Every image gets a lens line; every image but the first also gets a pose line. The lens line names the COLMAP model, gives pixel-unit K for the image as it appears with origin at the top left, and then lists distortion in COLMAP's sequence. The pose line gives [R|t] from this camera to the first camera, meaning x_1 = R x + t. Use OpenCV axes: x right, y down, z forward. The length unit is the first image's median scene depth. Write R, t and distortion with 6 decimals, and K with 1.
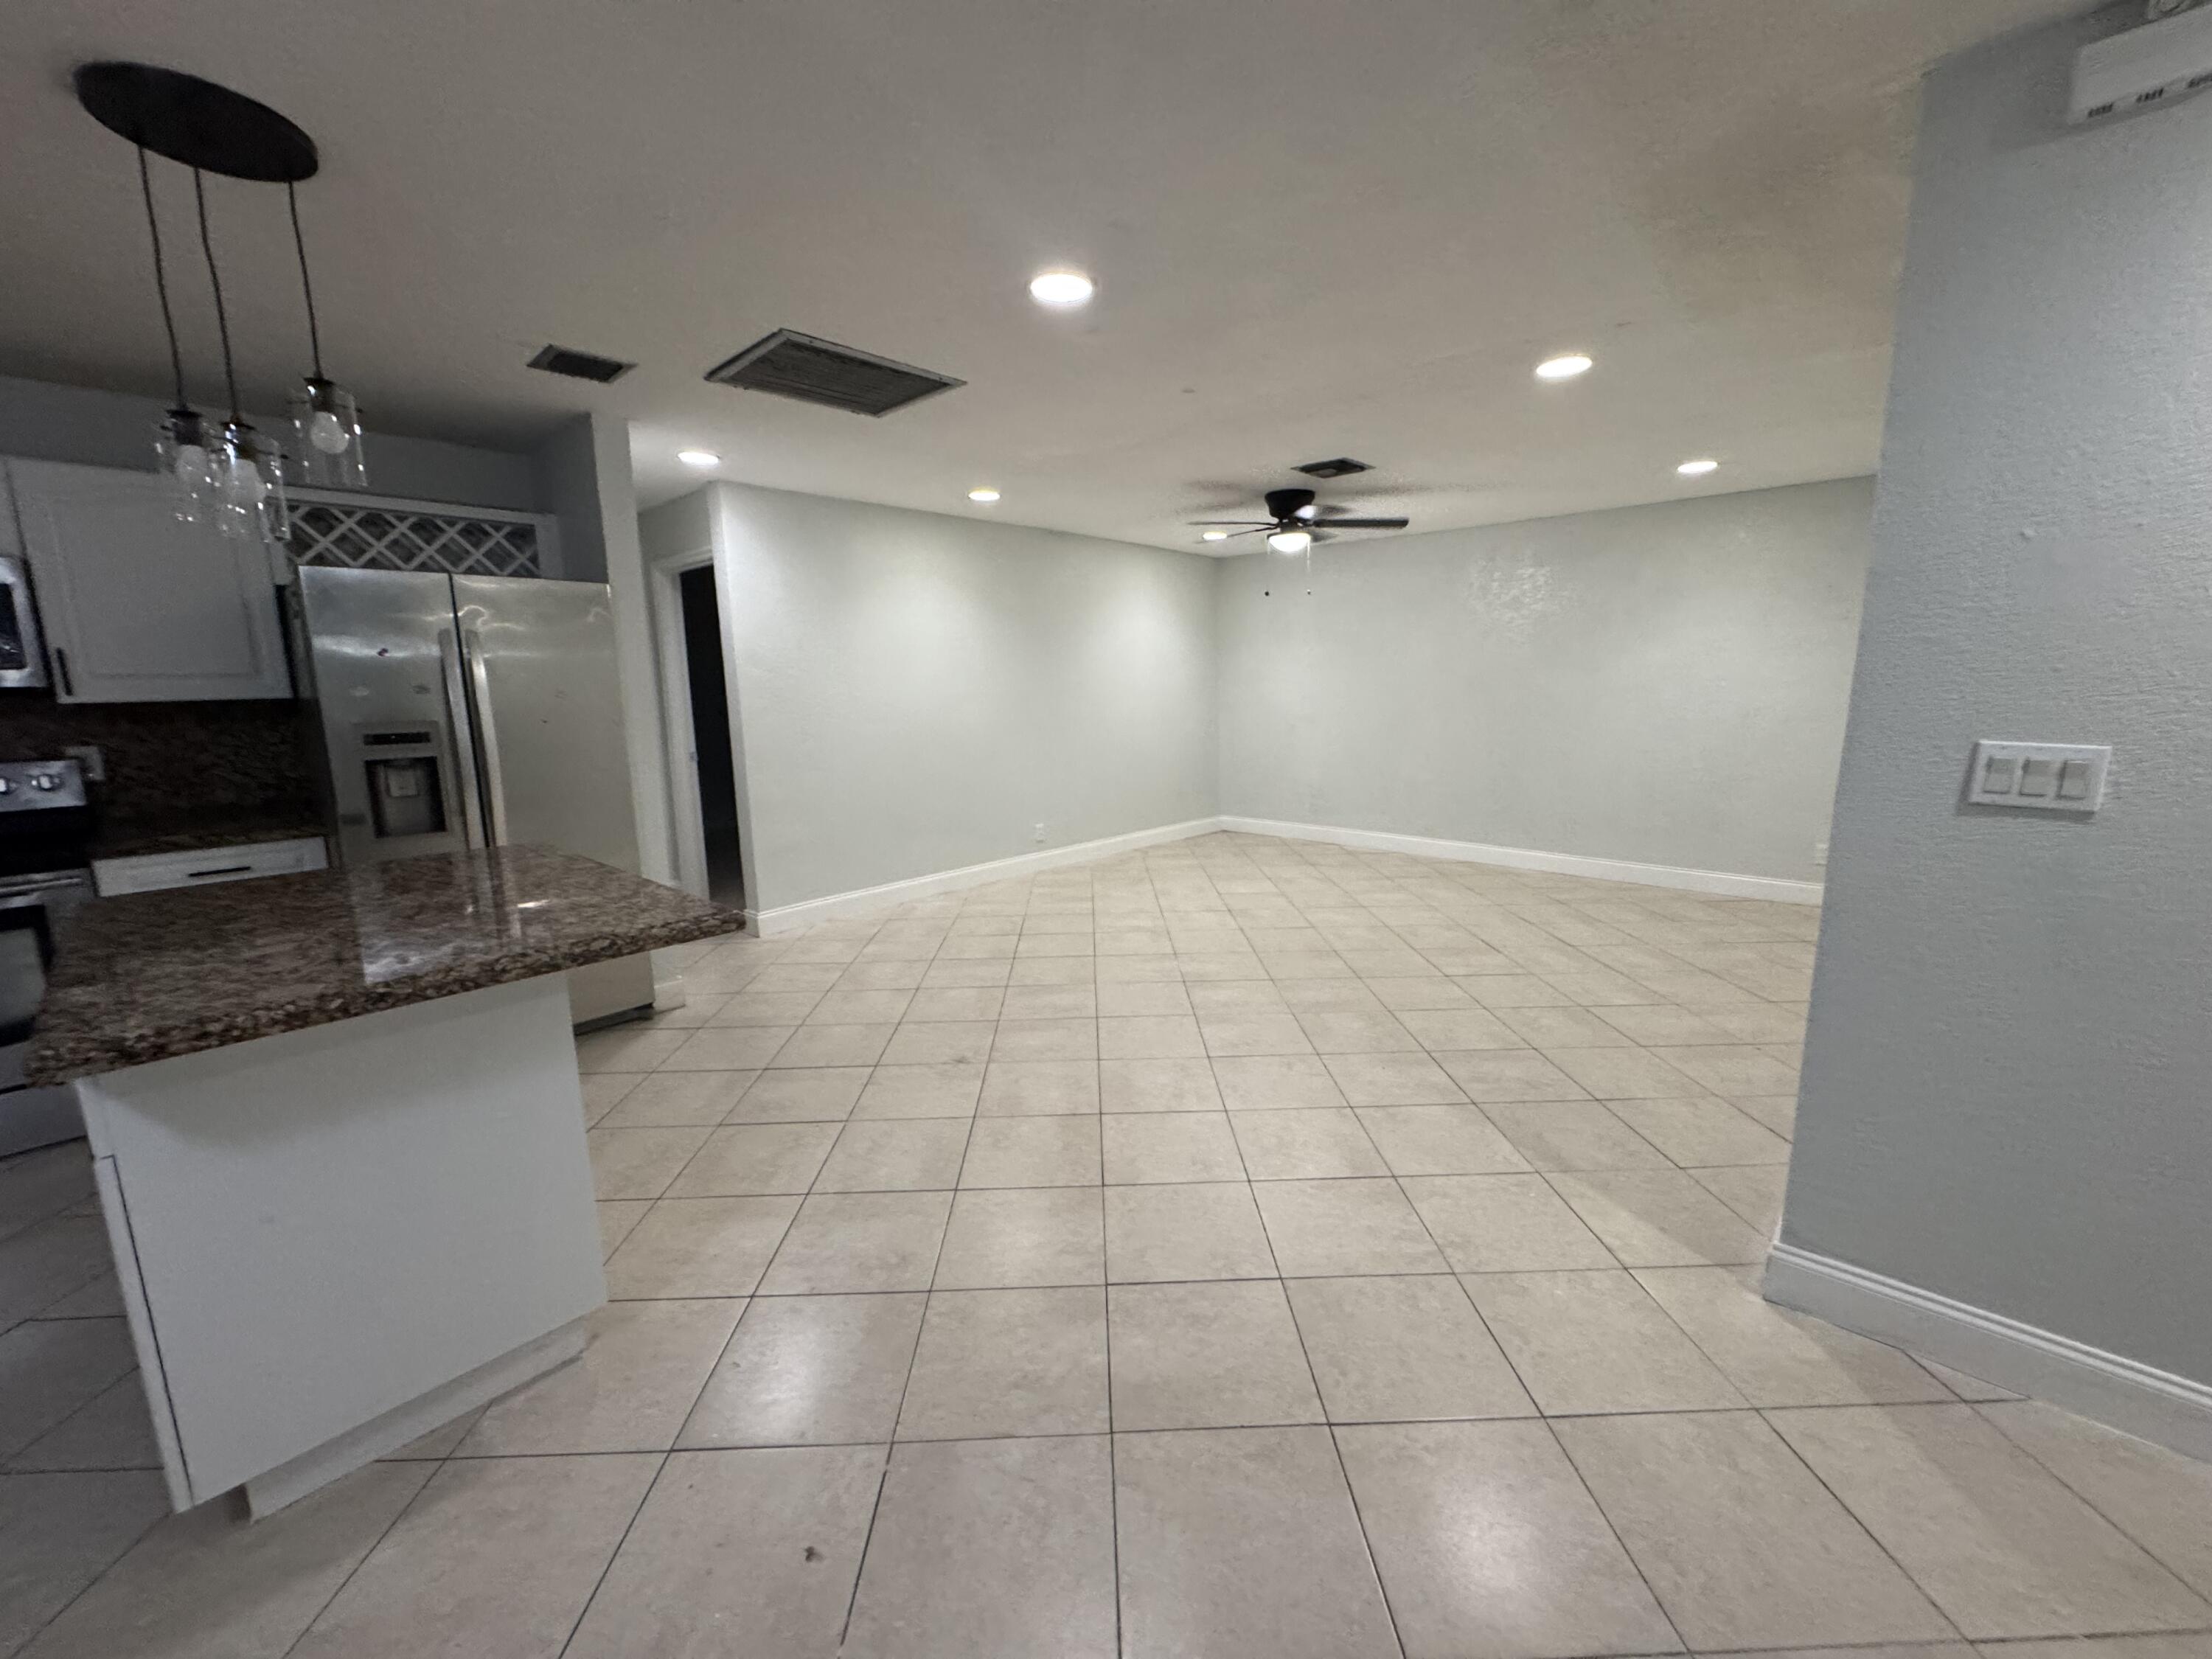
lens RADIAL K [[888.5, 0, 1112.7], [0, 888.5, 822.0], [0, 0, 1]] dist [-0.000603, -0.000327]
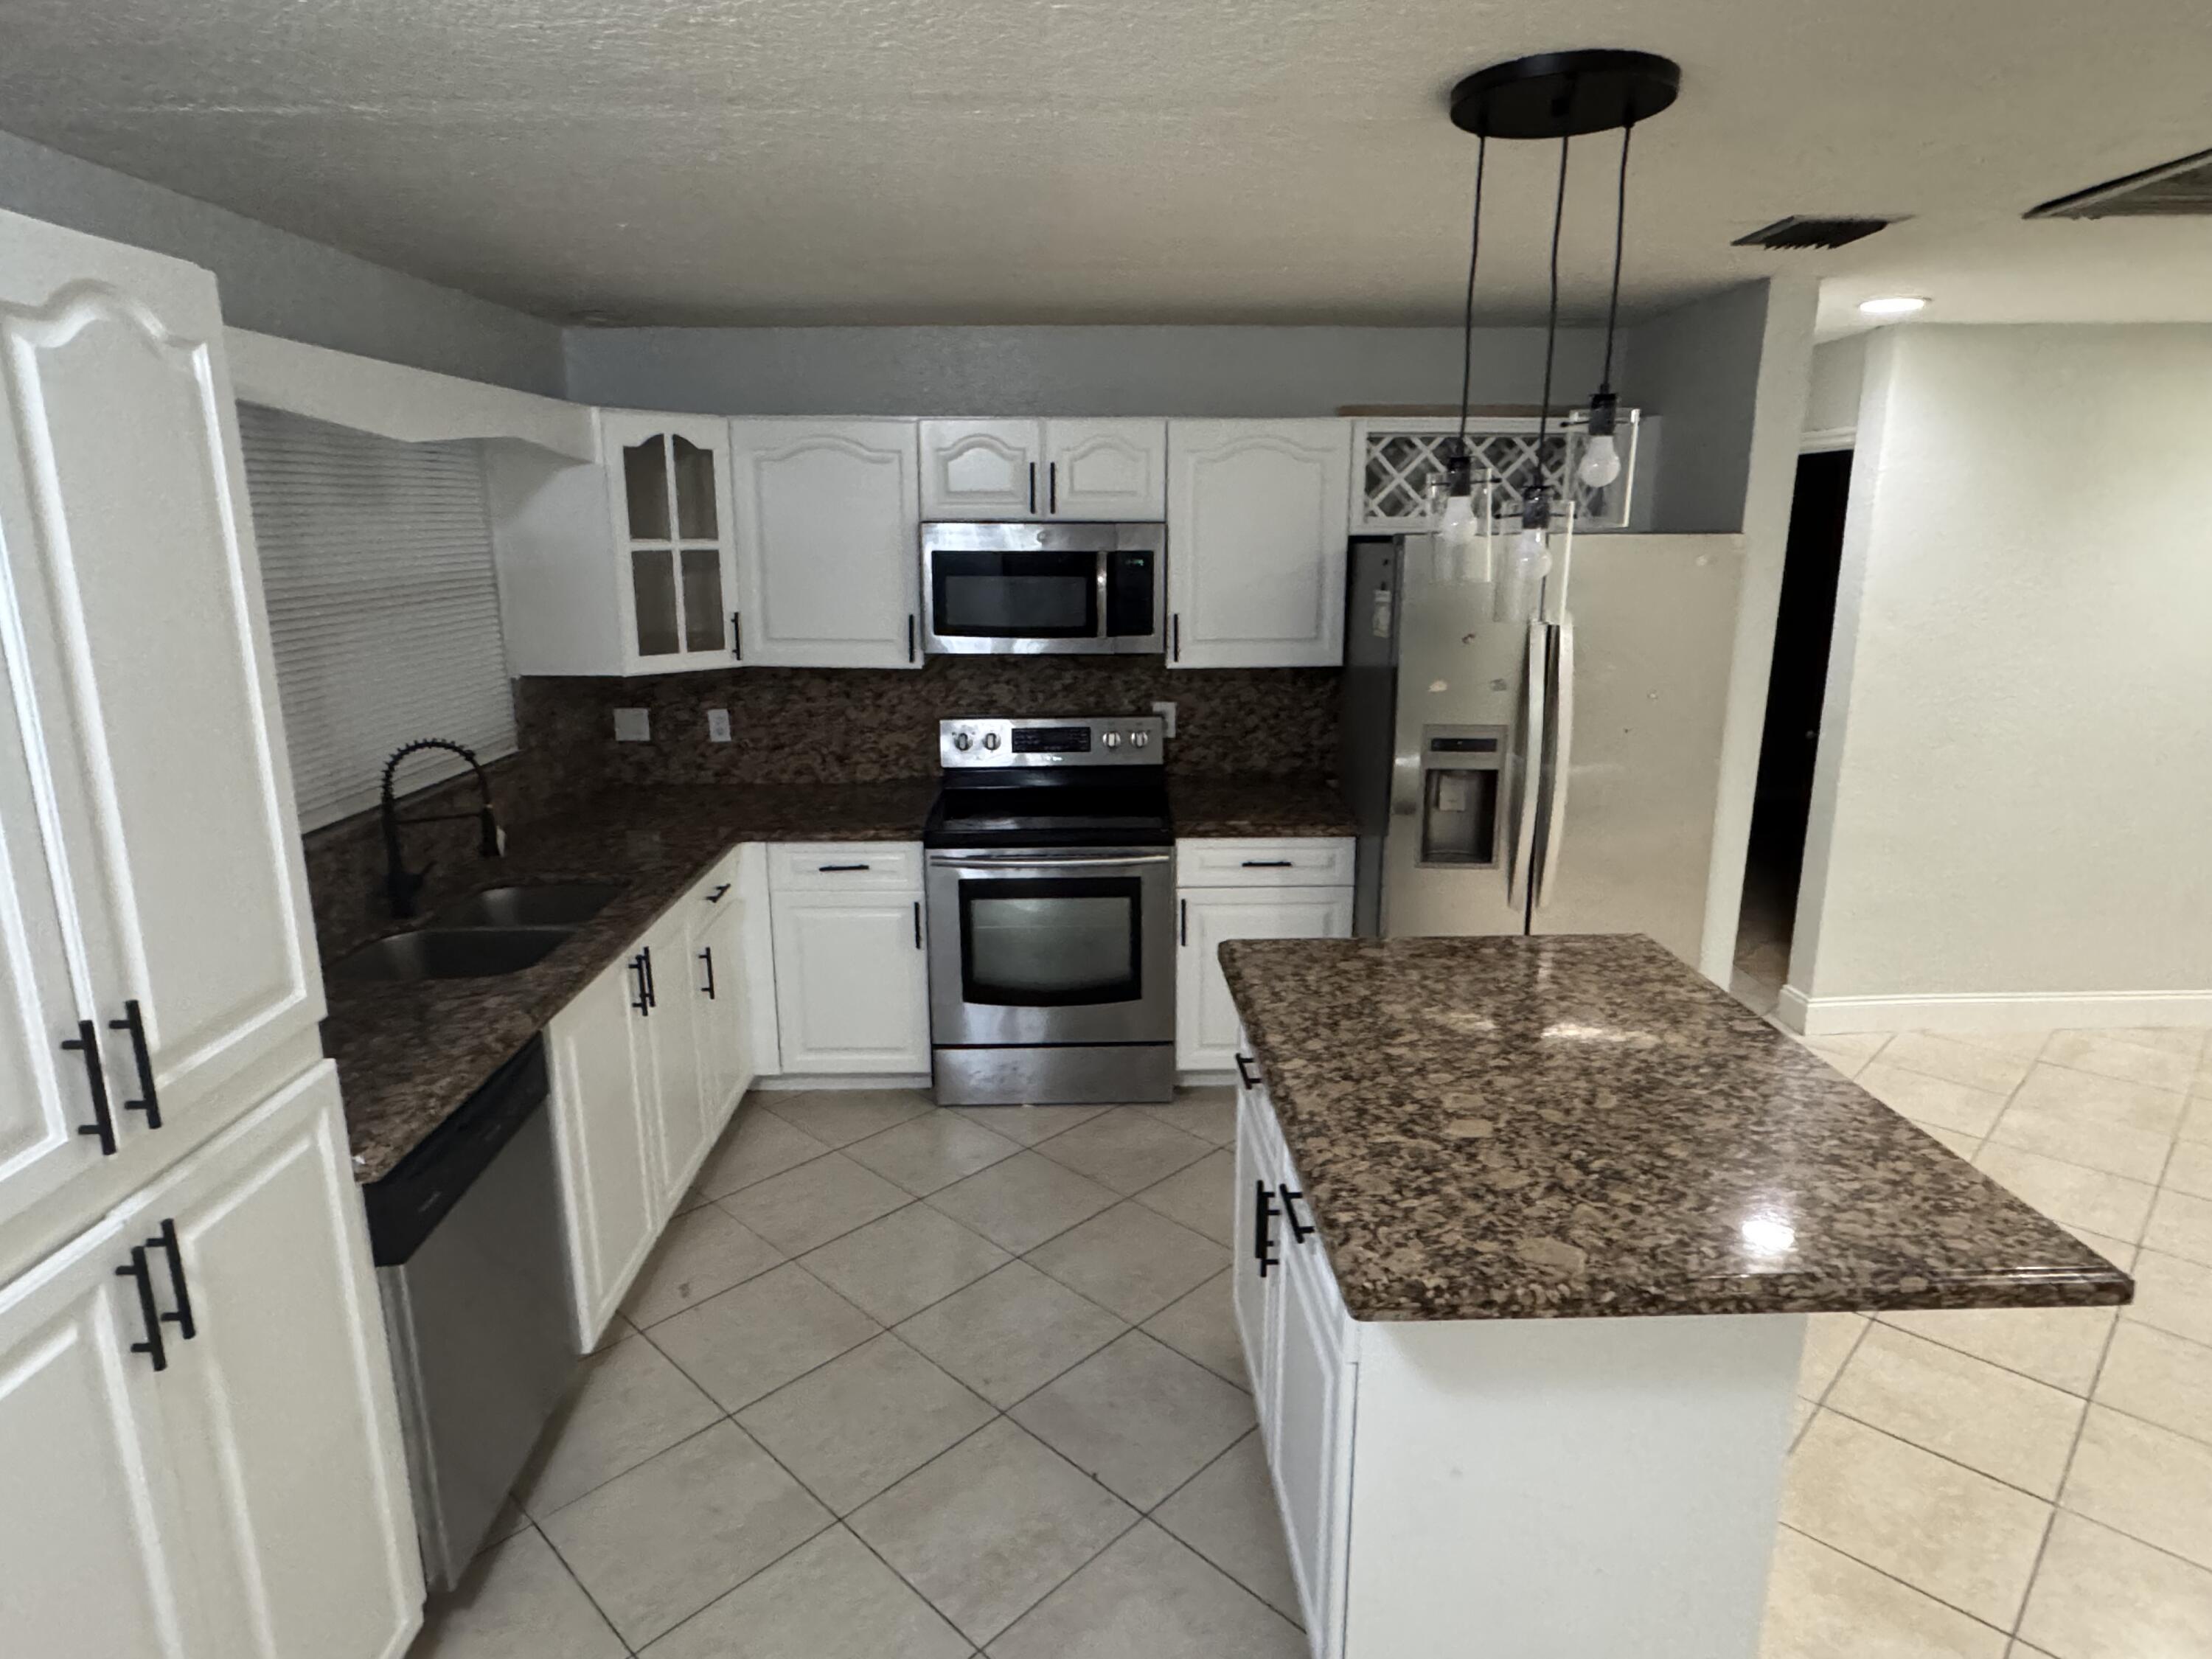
lens RADIAL K [[1268.1, 0, 1101.2], [0, 1268.1, 827.6], [0, 0, 1]] dist [0.001453, 0.001658]
pose [[0.697475, 0.183112, -0.692819, -0.223246], [-0.123097, 0.983046, 0.135895, -0.135242], [0.705957, -0.009500, 0.708191, -0.044865]]
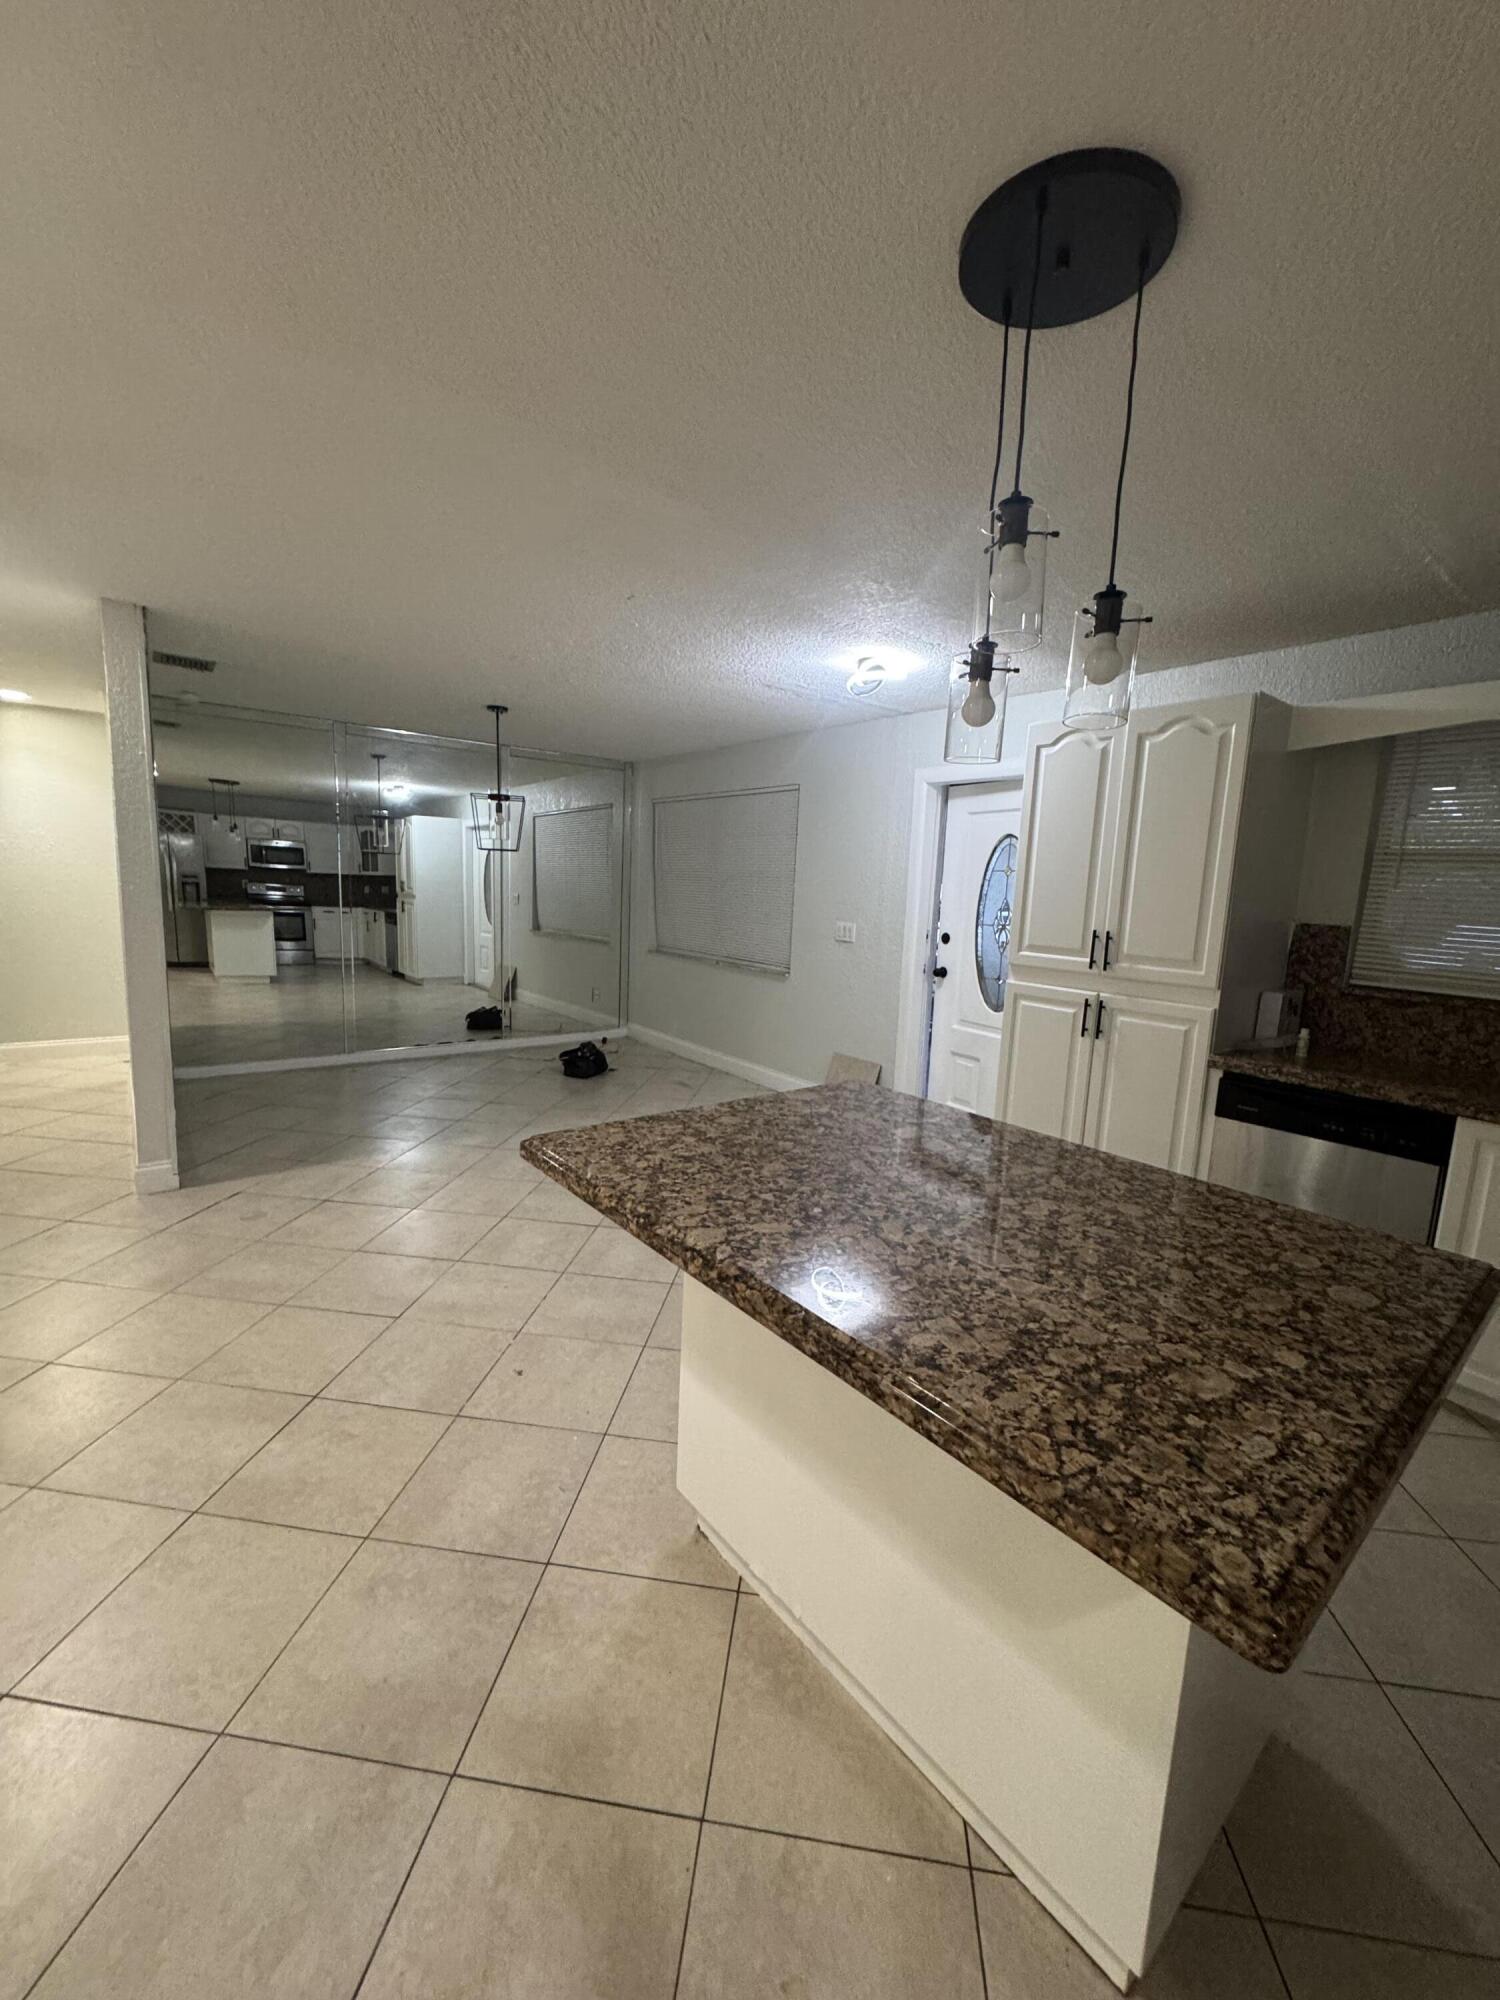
lens RADIAL K [[795.1, 0, 750.0], [0, 795.1, 1000.0], [0, 0, 1]] dist [0.000296, -0.000068]
pose [[-0.989177, -0.047158, 0.138942, -0.471339], [-0.003702, 0.954662, 0.297669, -0.180533], [-0.146680, 0.293933, -0.944504, 1.060134]]
